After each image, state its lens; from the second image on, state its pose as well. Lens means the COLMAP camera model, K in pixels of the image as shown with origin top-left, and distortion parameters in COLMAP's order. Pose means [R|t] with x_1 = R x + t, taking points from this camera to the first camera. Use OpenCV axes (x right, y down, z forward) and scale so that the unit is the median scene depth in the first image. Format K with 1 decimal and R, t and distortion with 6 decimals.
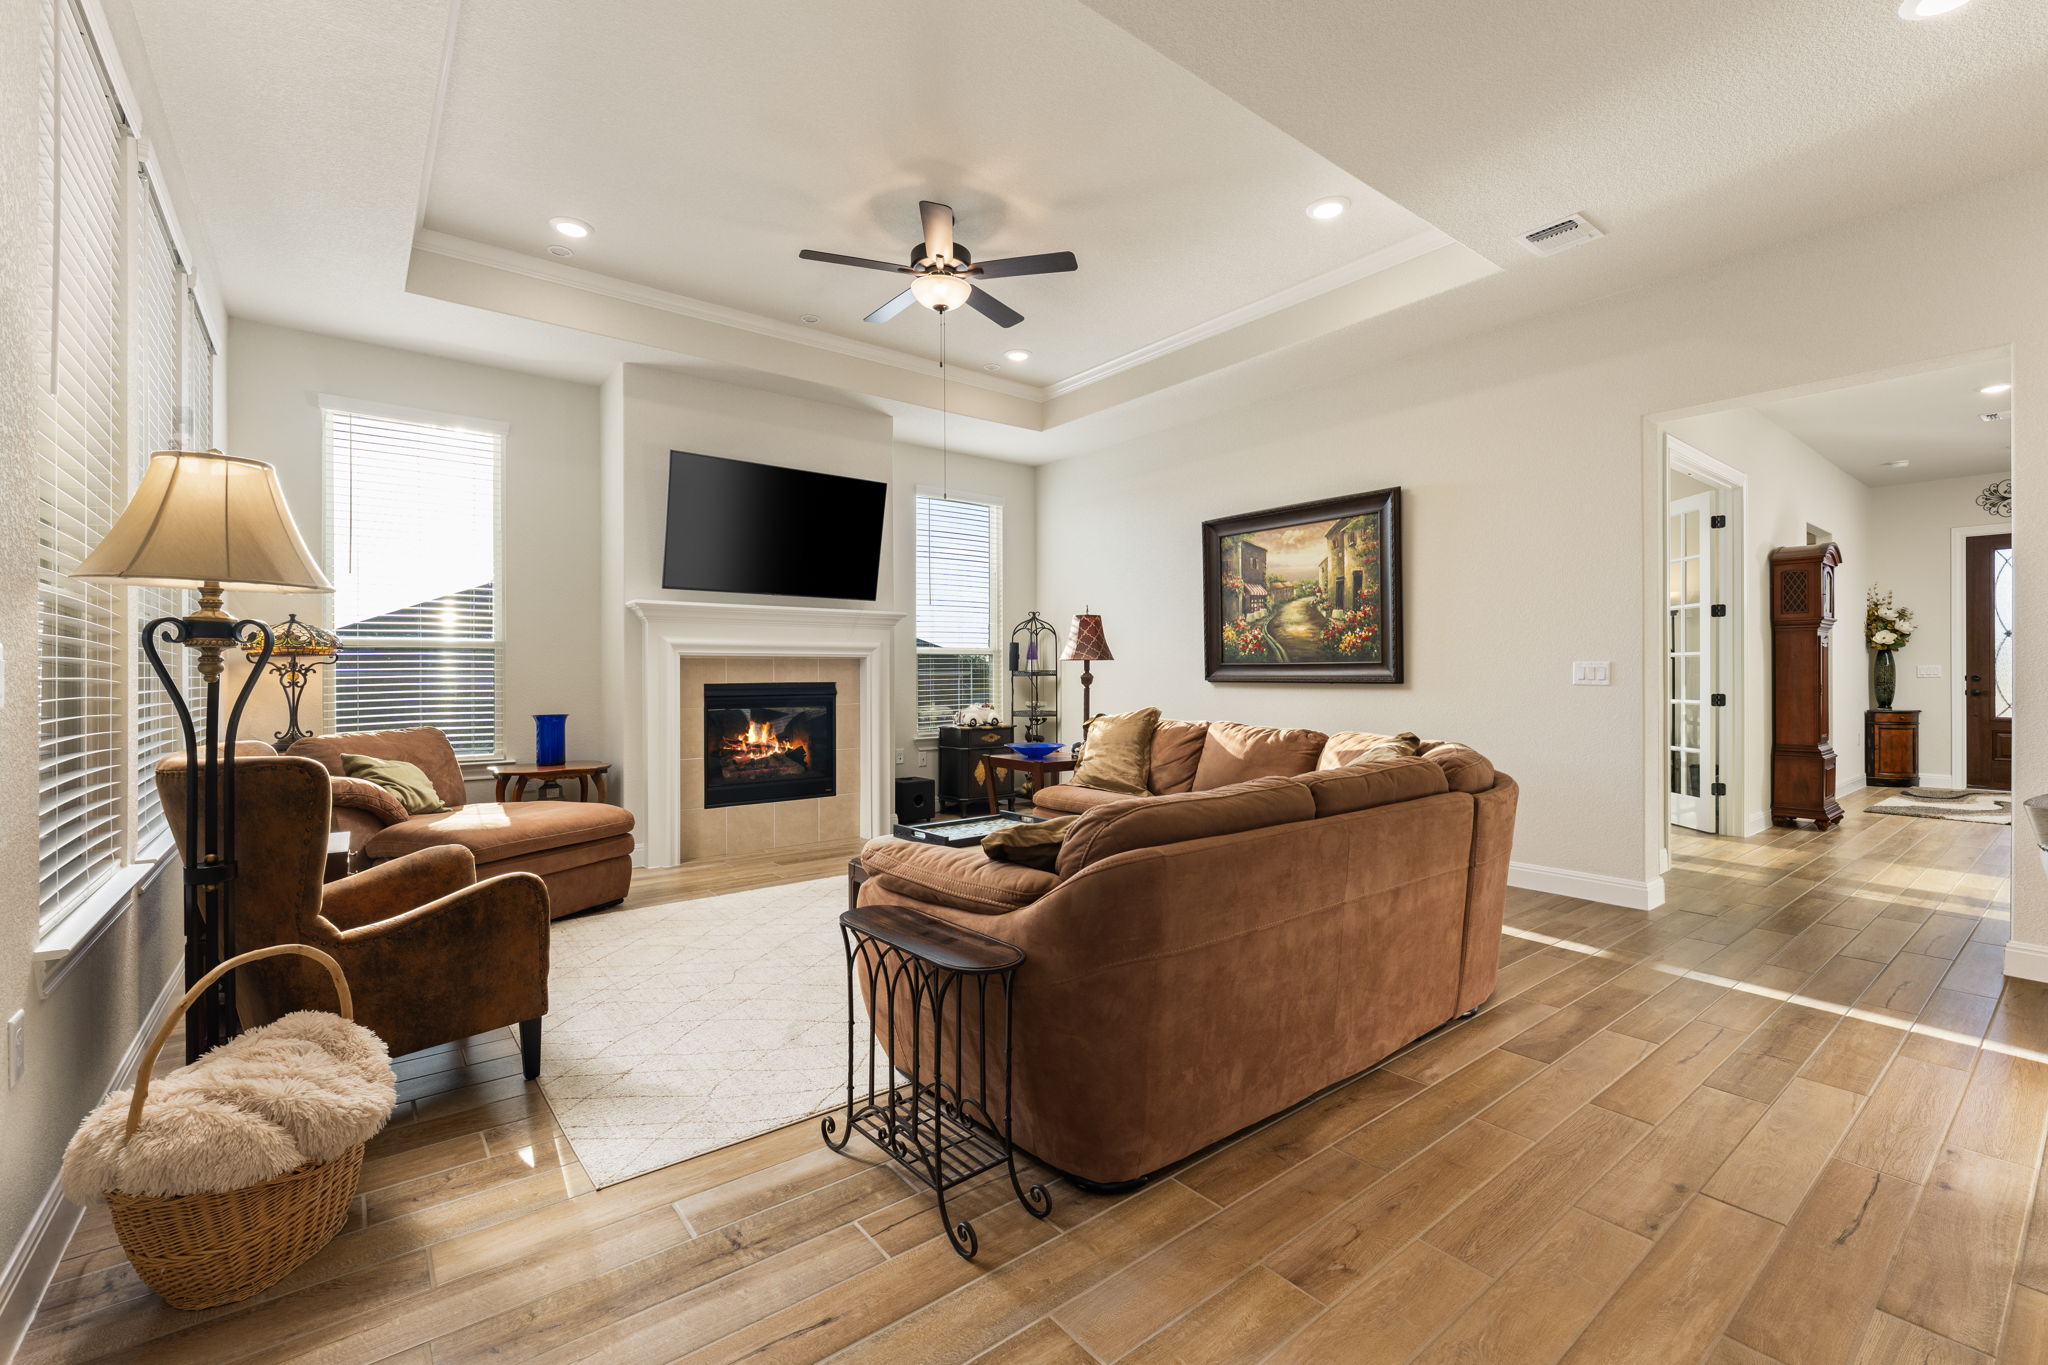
lens RADIAL K [[873.7, 0, 1015.8], [0, 873.7, 676.8], [0, 0, 1]] dist [0.001810, 0.000262]
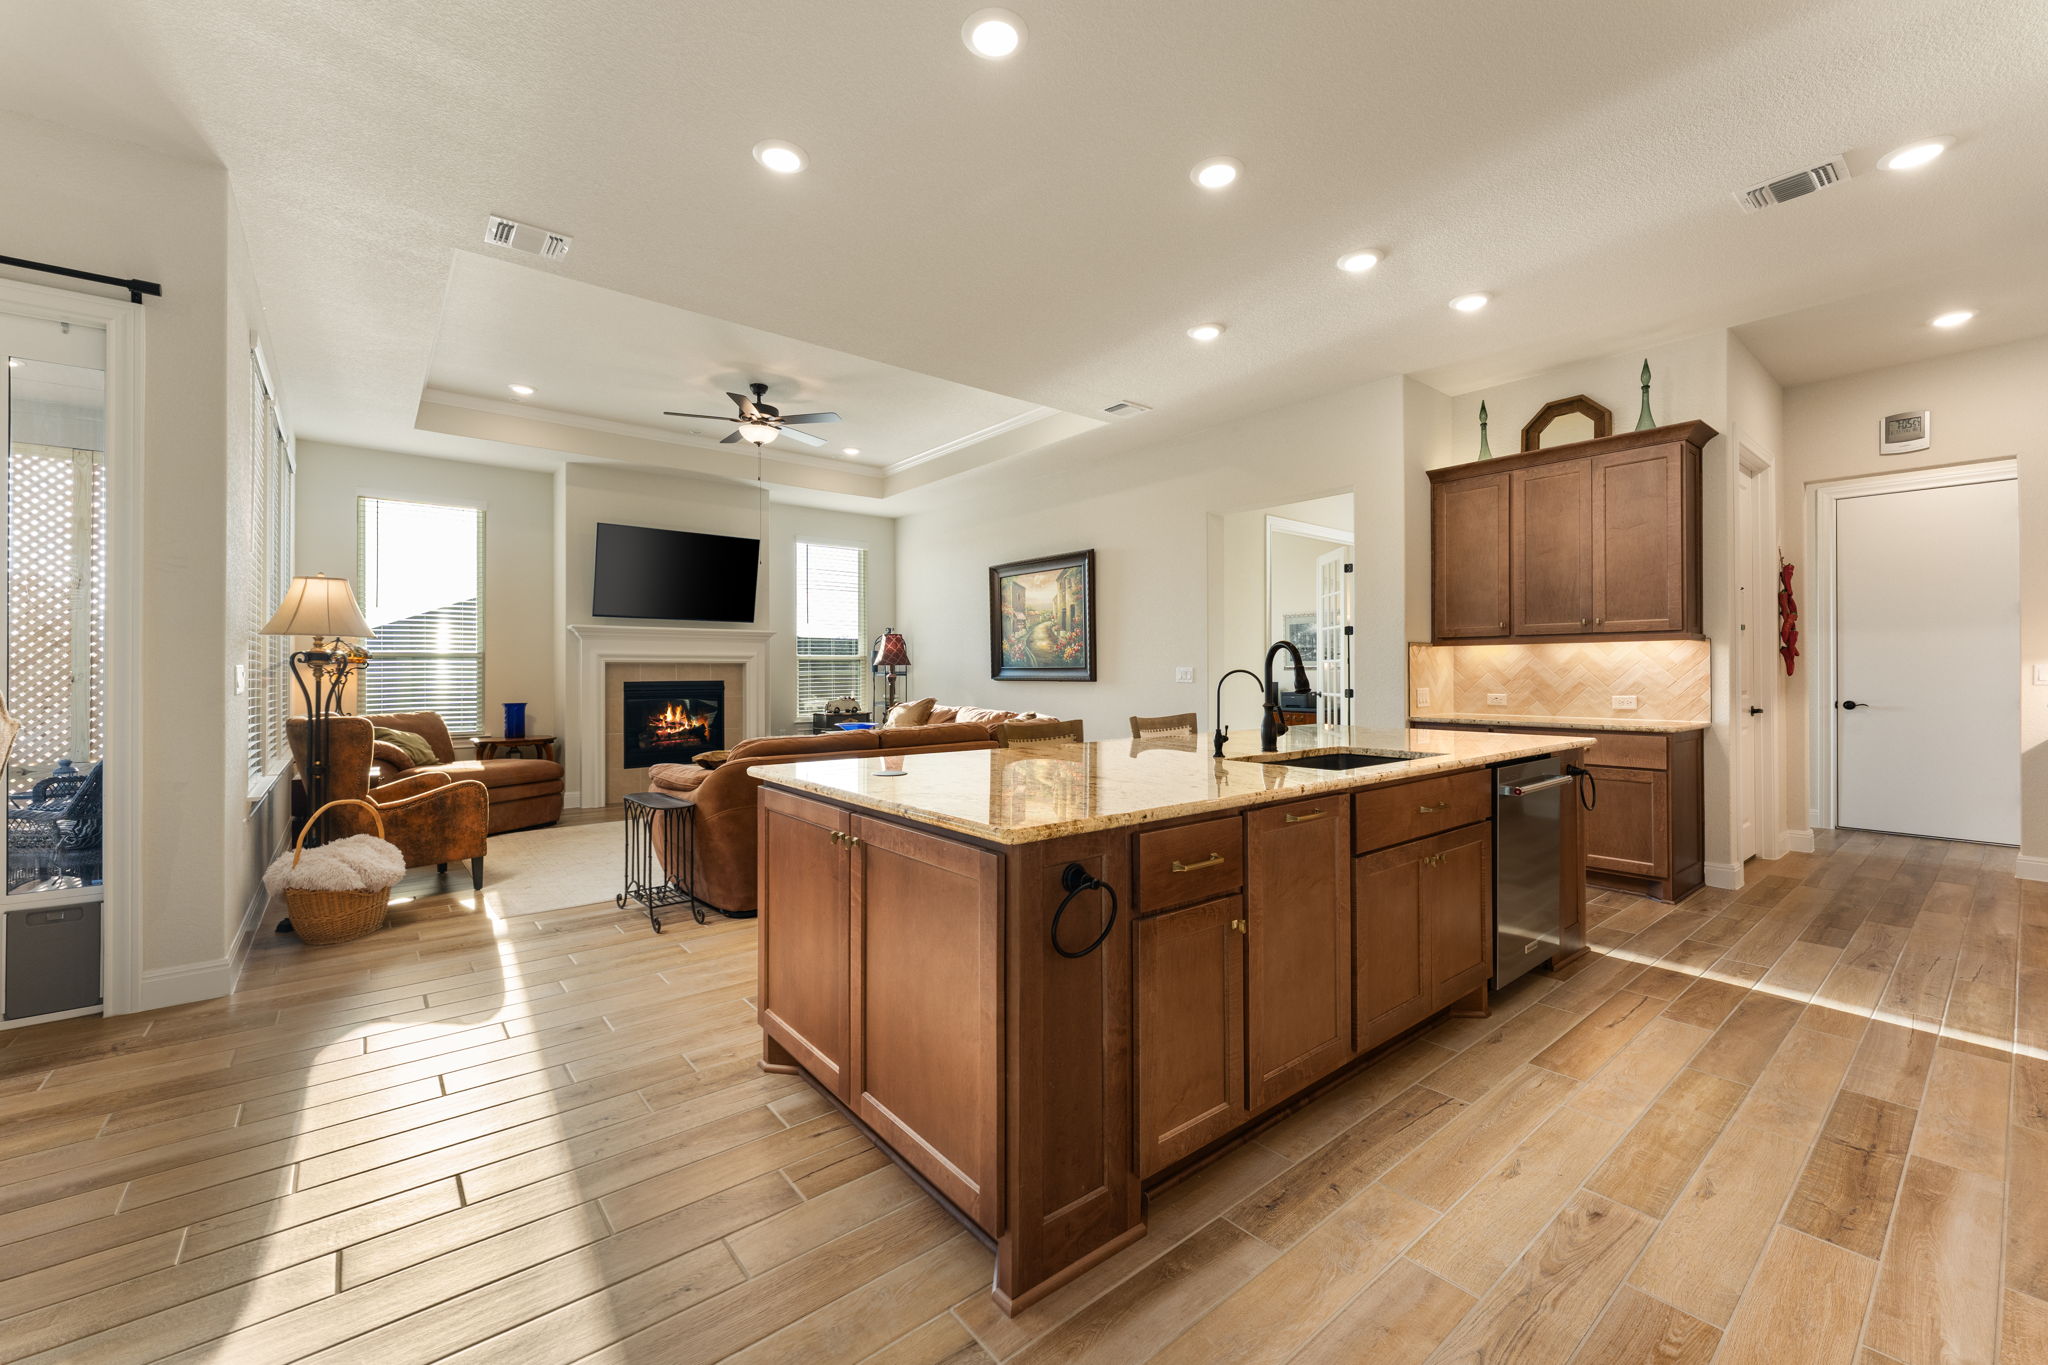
lens RADIAL K [[827.0, 0, 1021.0], [0, 827.0, 672.2], [0, 0, 1]] dist [-0.000011, -0.000003]
pose [[0.999809, 0.000281, 0.019536, 0.277308], [-0.000225, 0.999996, -0.002837, -0.004024], [-0.019536, 0.002832, 0.999805, -0.385393]]
